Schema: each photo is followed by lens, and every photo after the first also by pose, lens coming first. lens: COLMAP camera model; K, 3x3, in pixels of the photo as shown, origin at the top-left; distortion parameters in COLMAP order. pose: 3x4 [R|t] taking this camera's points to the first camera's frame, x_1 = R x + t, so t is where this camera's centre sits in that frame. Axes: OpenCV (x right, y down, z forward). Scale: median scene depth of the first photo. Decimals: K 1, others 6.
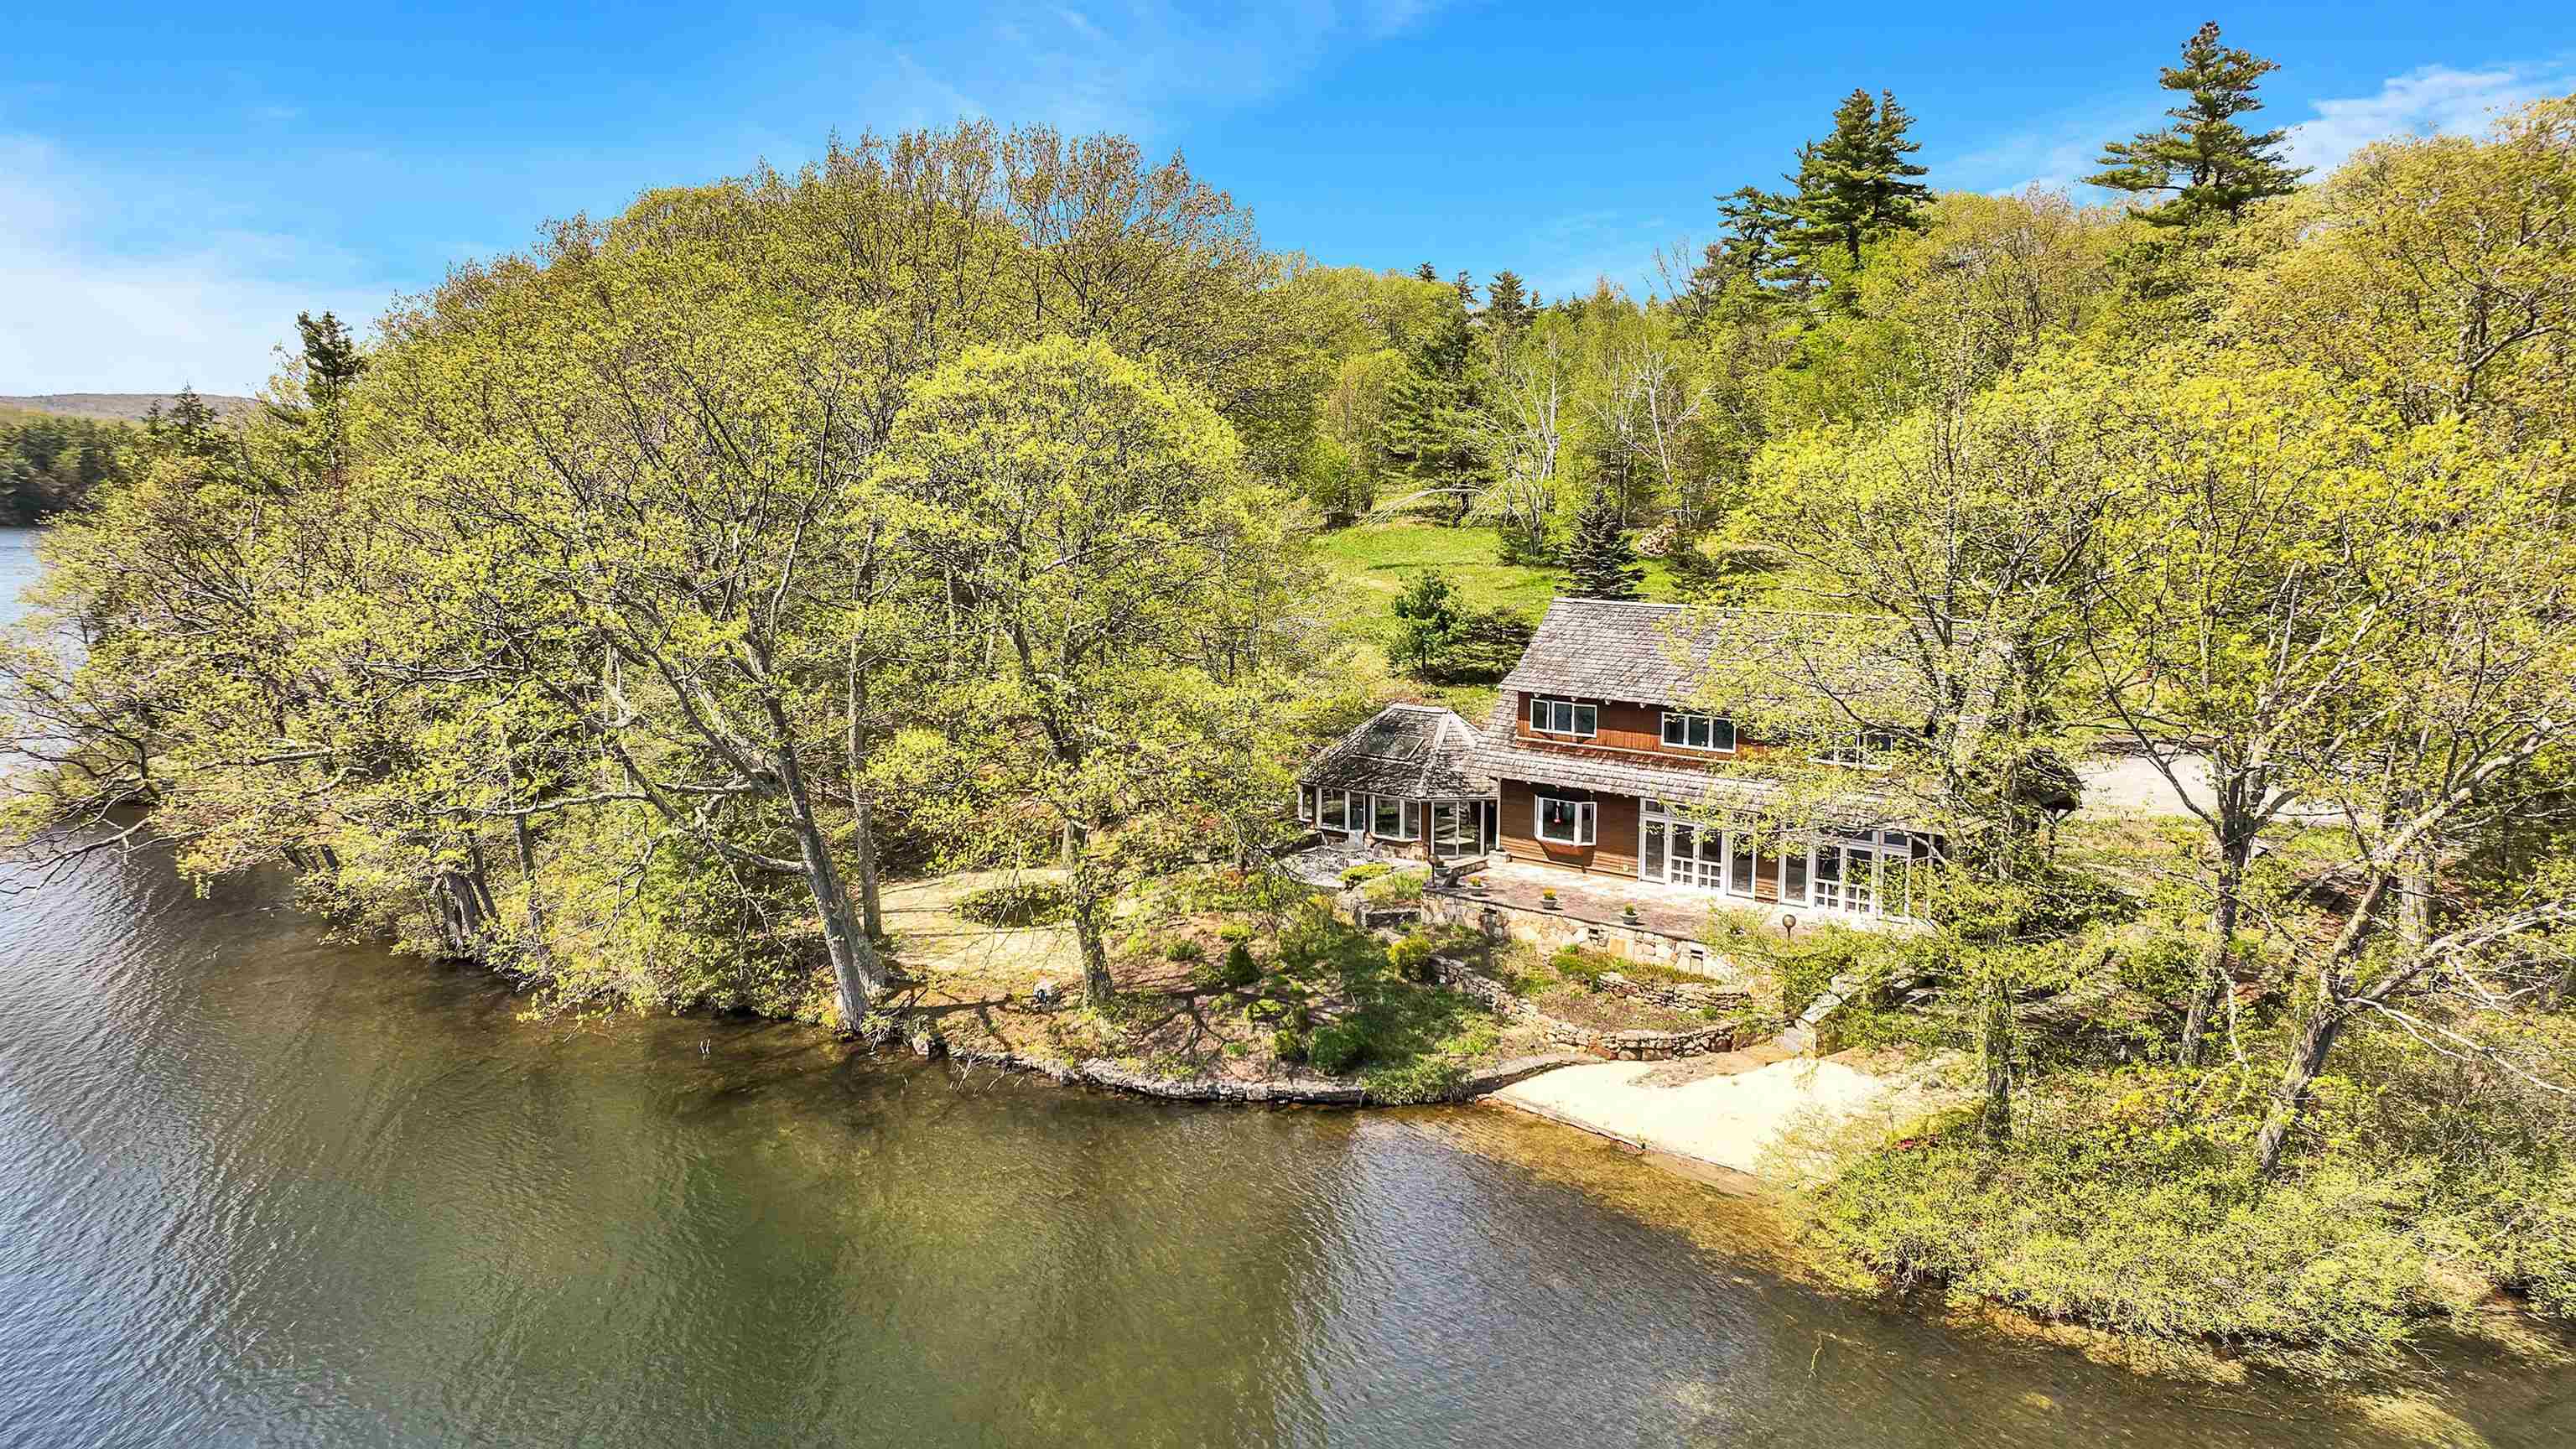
lens RADIAL K [[1814.4, 0, 1300.5], [0, 1814.4, 730.3], [0, 0, 1]] dist [-0.002876, 0.021518]
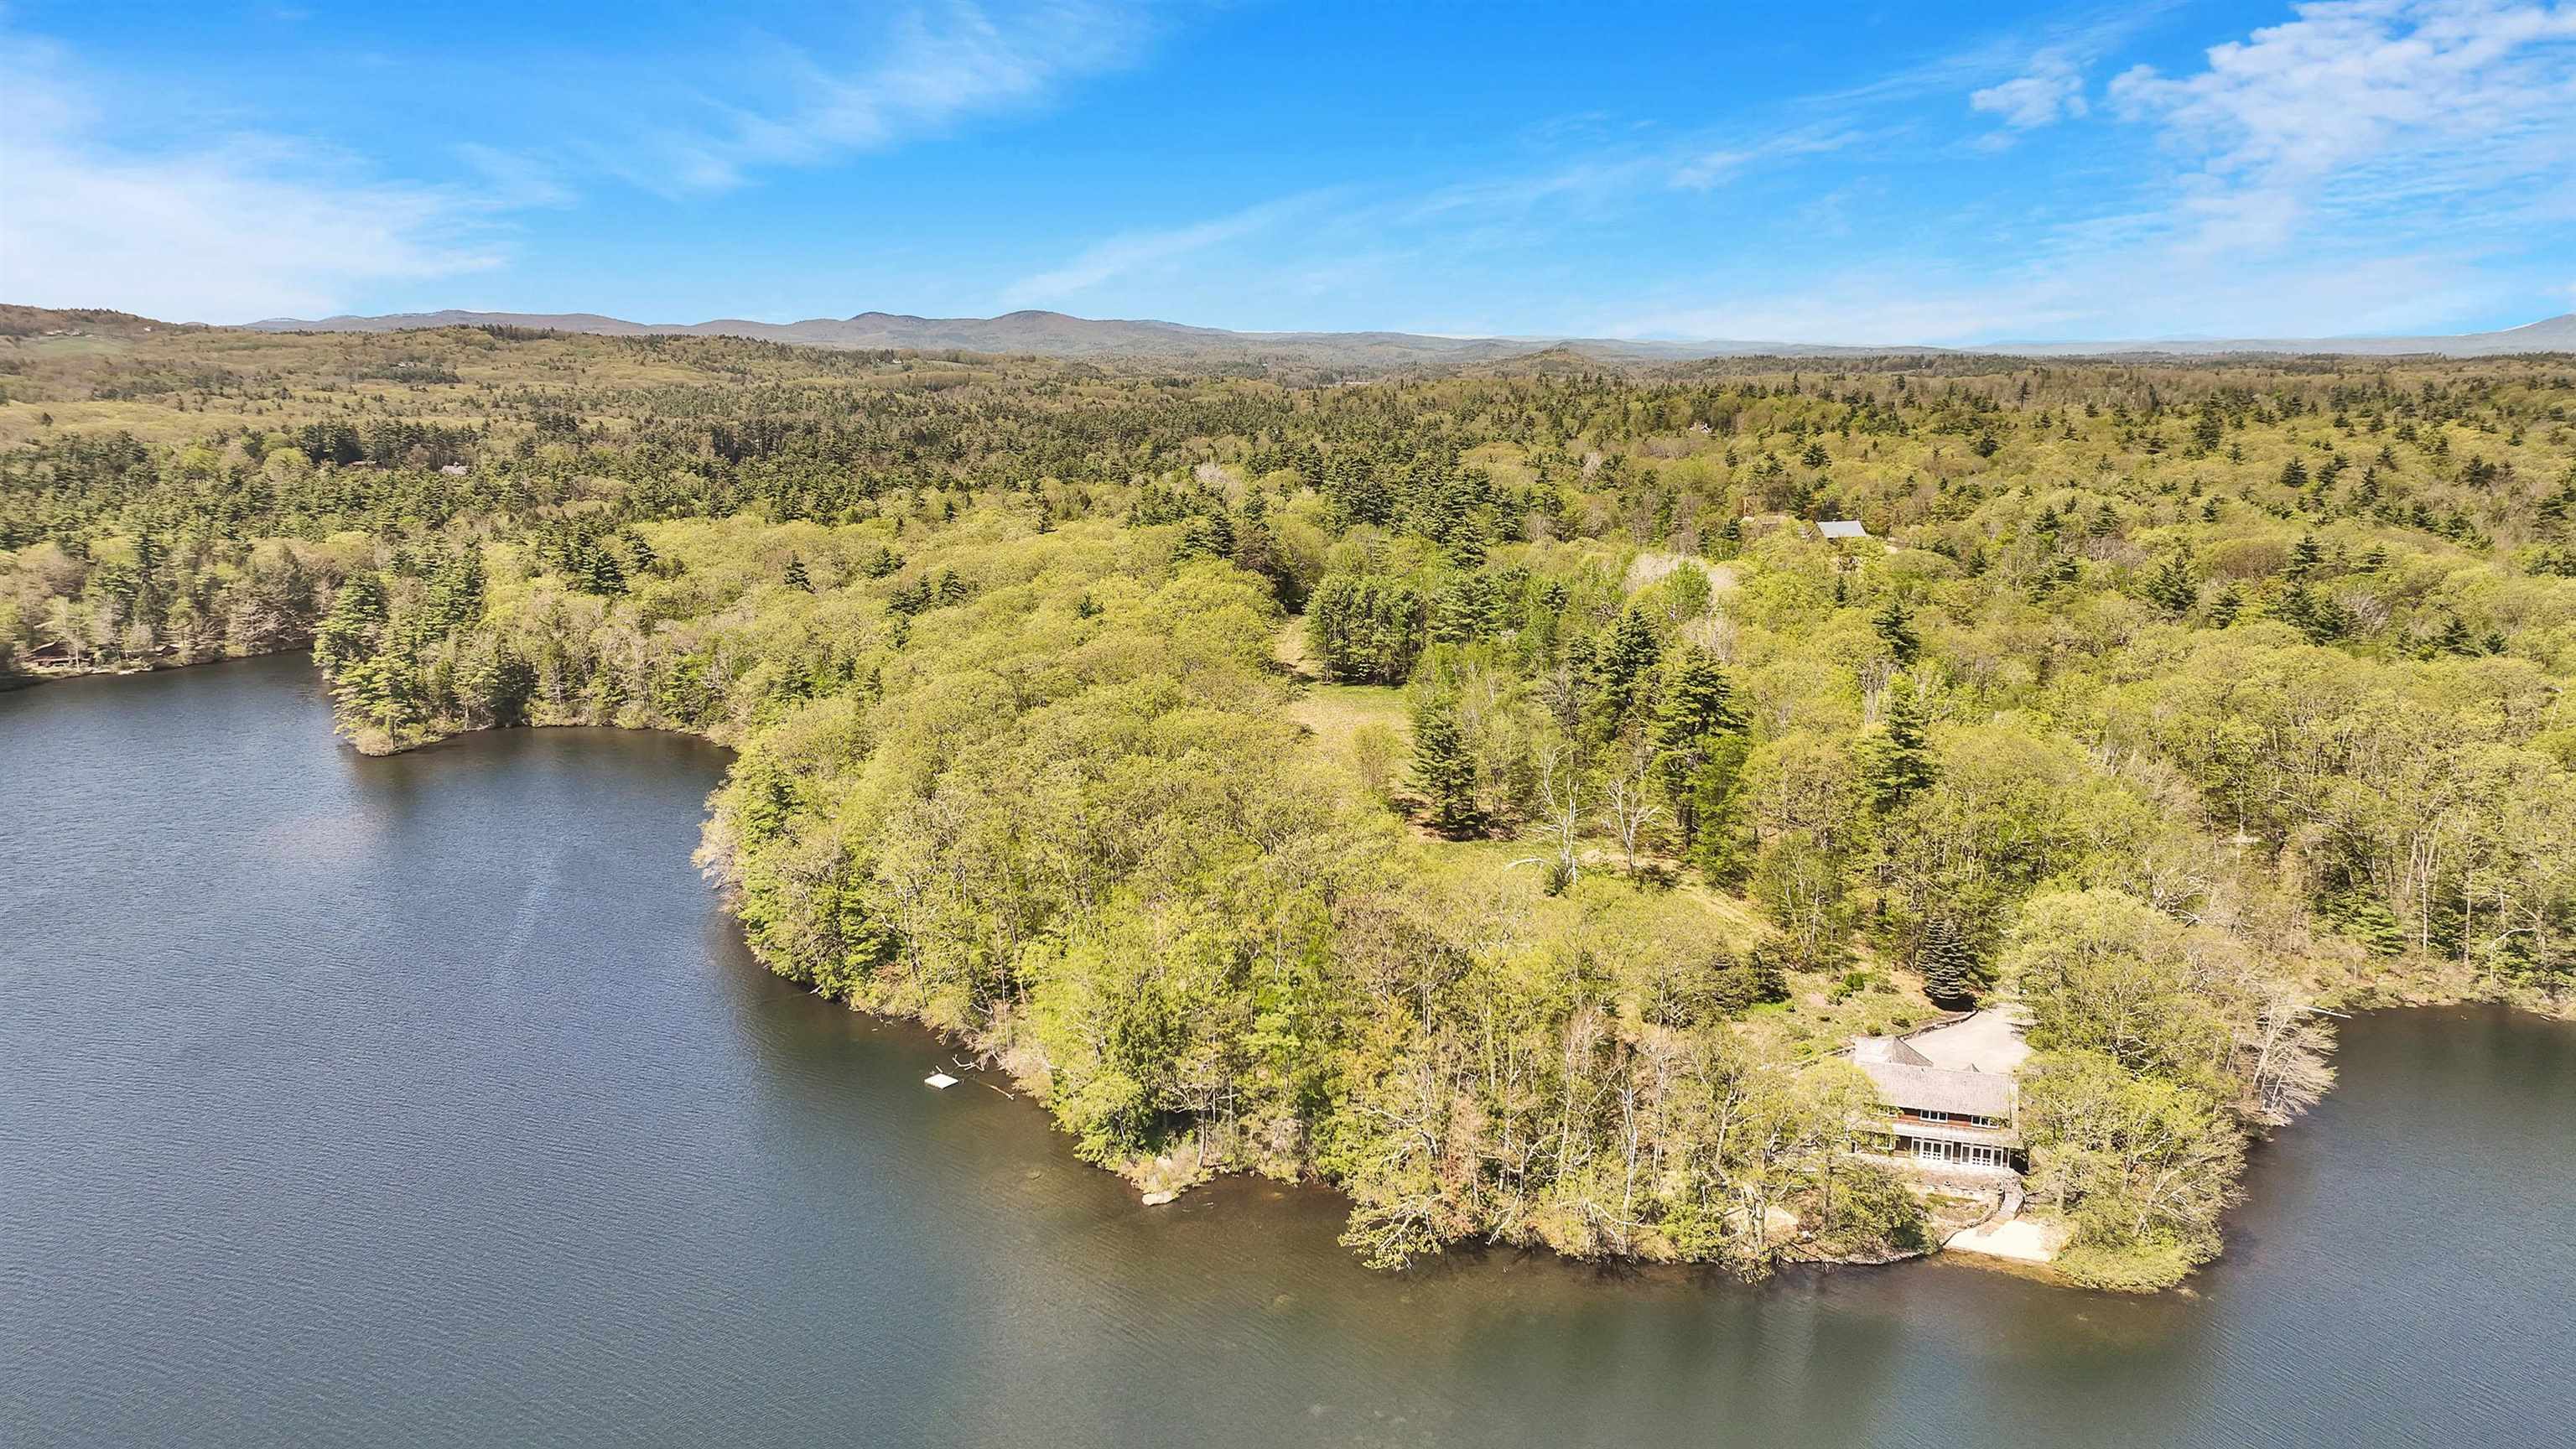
lens RADIAL K [[1814.4, 0, 1295.0], [0, 1814.4, 725.2], [0, 0, 1]] dist [-0.002876, 0.021518]
pose [[0.914564, -0.092824, 0.393645, -2.237150], [0.065926, 0.994503, 0.081344, -1.130310], [-0.399032, -0.048443, 0.915657, -1.651651]]
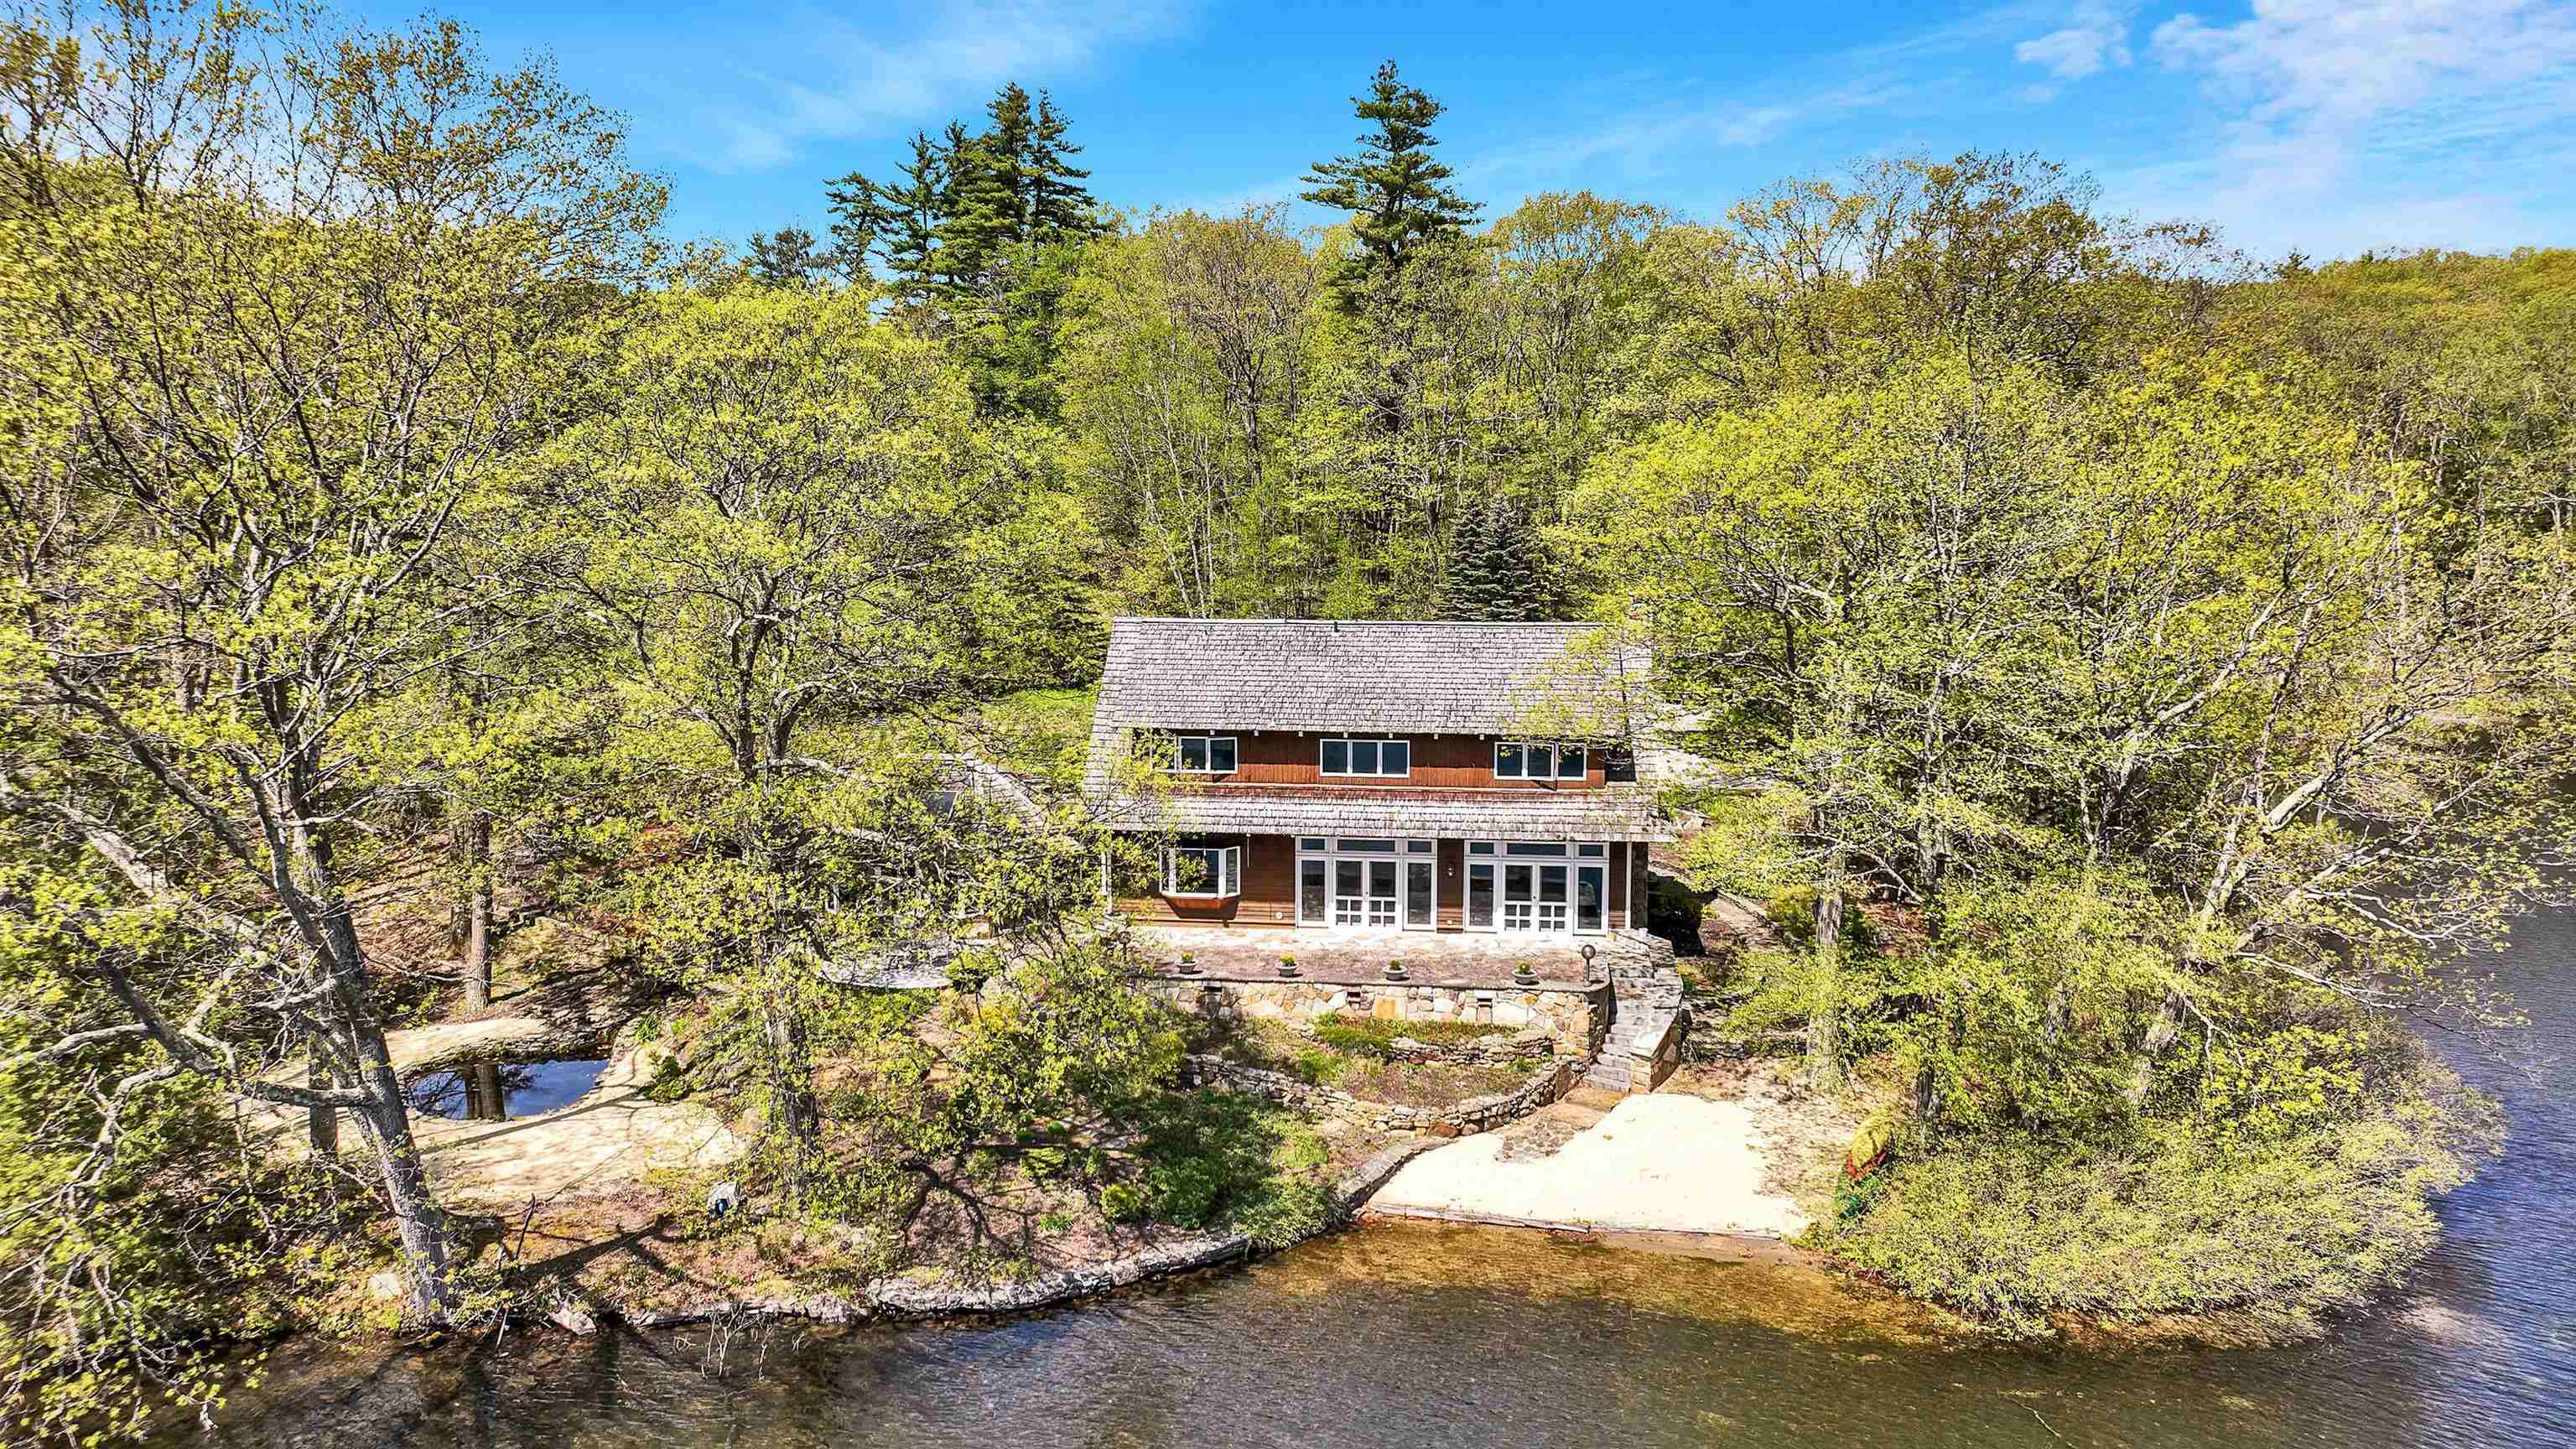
lens RADIAL K [[1814.4, 0, 1307.0], [0, 1814.4, 713.7], [0, 0, 1]] dist [-0.002876, 0.021518]
pose [[0.827693, -0.074216, 0.556252, -0.333475], [0.079162, 0.996746, 0.015196, -0.040111], [-0.555570, 0.031457, 0.830875, 0.270590]]
